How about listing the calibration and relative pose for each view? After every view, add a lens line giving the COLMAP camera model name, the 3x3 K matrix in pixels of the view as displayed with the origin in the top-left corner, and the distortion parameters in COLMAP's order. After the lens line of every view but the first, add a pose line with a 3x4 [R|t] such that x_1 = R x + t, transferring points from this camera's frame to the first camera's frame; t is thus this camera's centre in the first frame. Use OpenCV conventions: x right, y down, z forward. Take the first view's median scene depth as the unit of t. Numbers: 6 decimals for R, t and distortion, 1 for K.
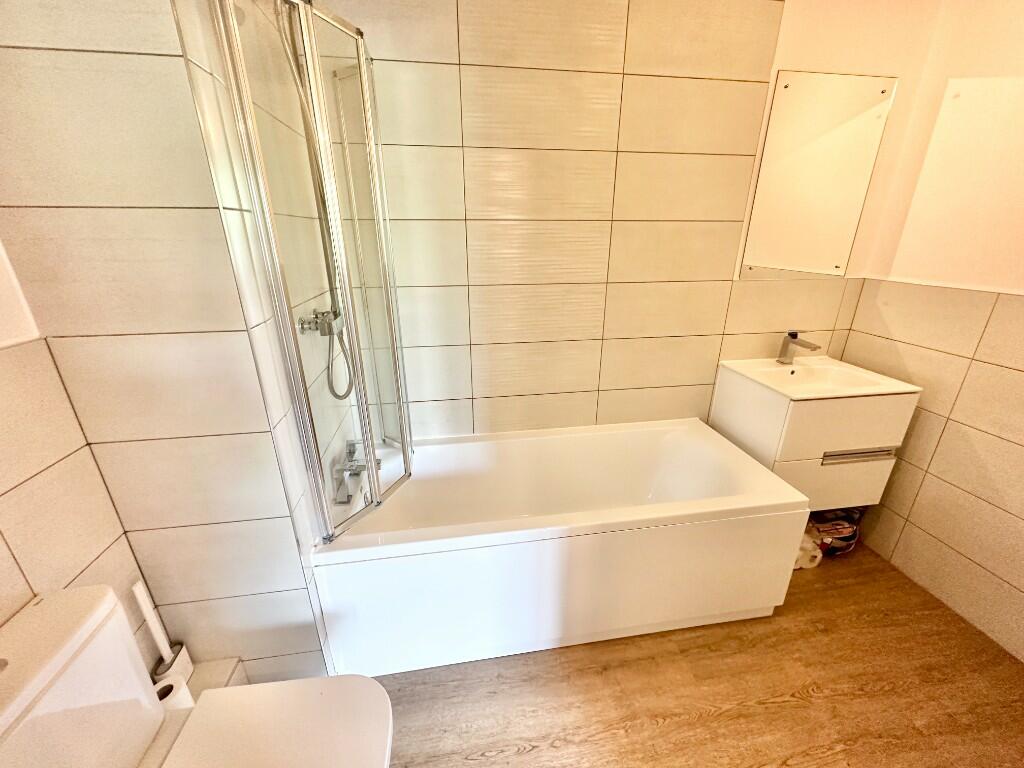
lens RADIAL K [[407.0, 0, 513.0], [0, 407.0, 383.9], [0, 0, 1]] dist [0.000691, 0.000207]
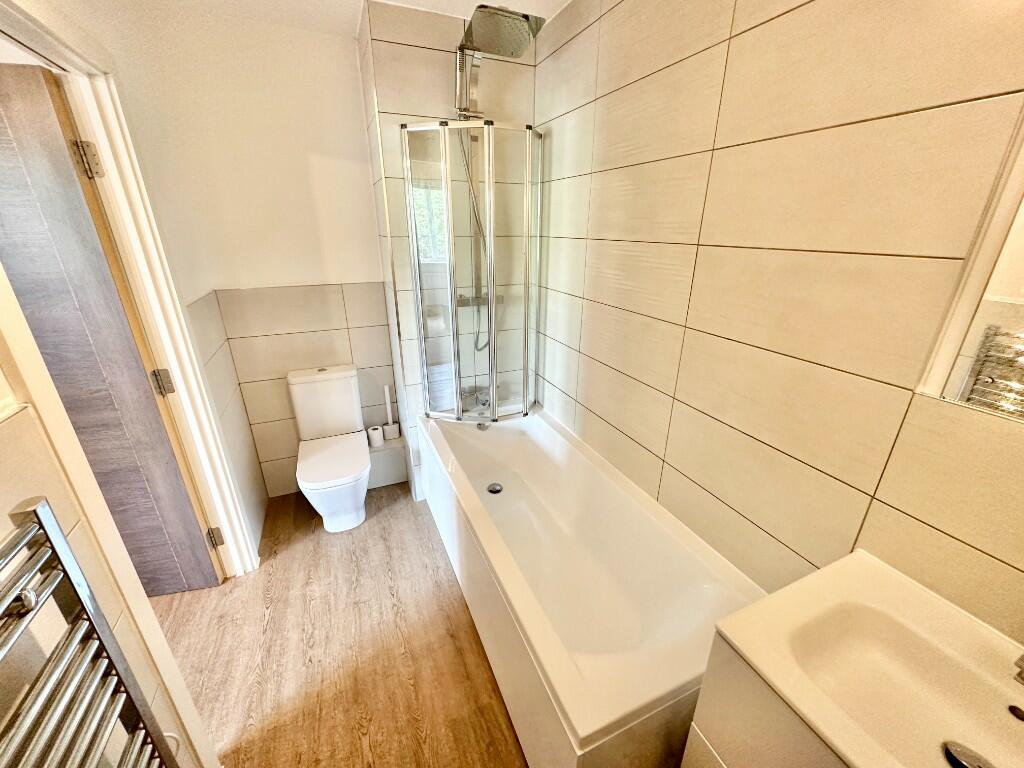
lens RADIAL K [[407.0, 0, 513.7], [0, 407.0, 384.6], [0, 0, 1]] dist [0.000691, 0.000207]
pose [[0.255202, 0.355477, -0.899170, 0.951369], [-0.342940, 0.902781, 0.259572, -0.264391], [0.904026, 0.242118, 0.352299, 0.531100]]
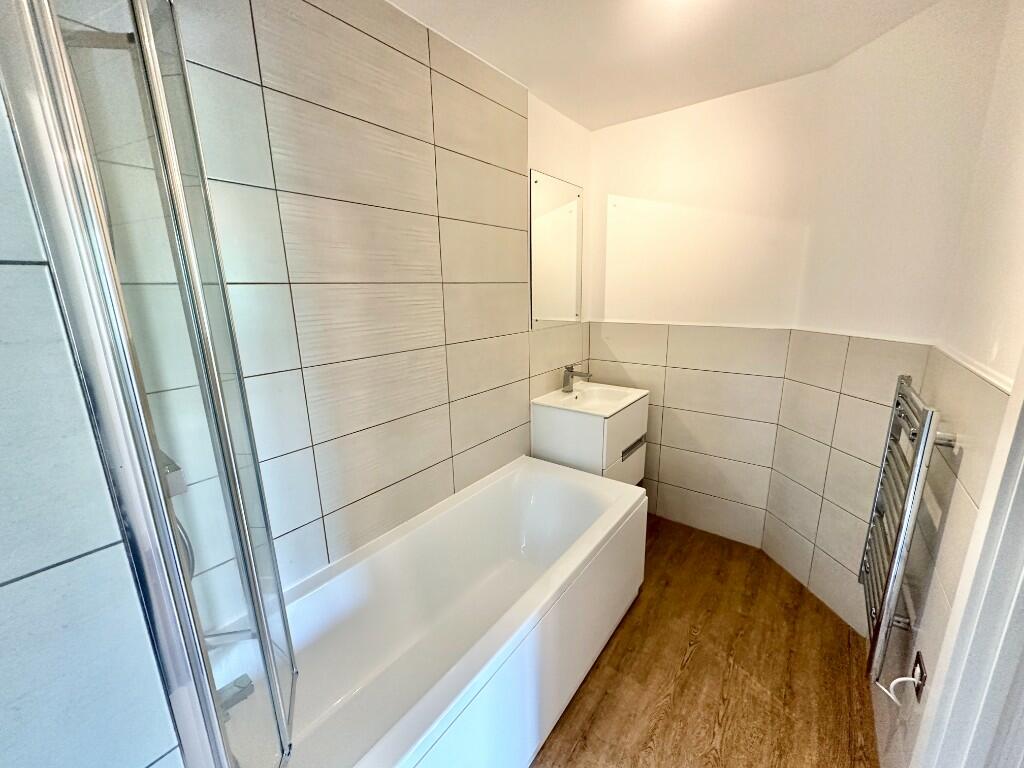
lens RADIAL K [[407.0, 0, 510.0], [0, 407.0, 384.7], [0, 0, 1]] dist [0.000691, 0.000207]
pose [[0.724690, -0.172368, 0.667169, -0.353756], [0.256793, 0.966020, -0.029354, -0.099551], [-0.639439, 0.192597, 0.744328, 0.227211]]
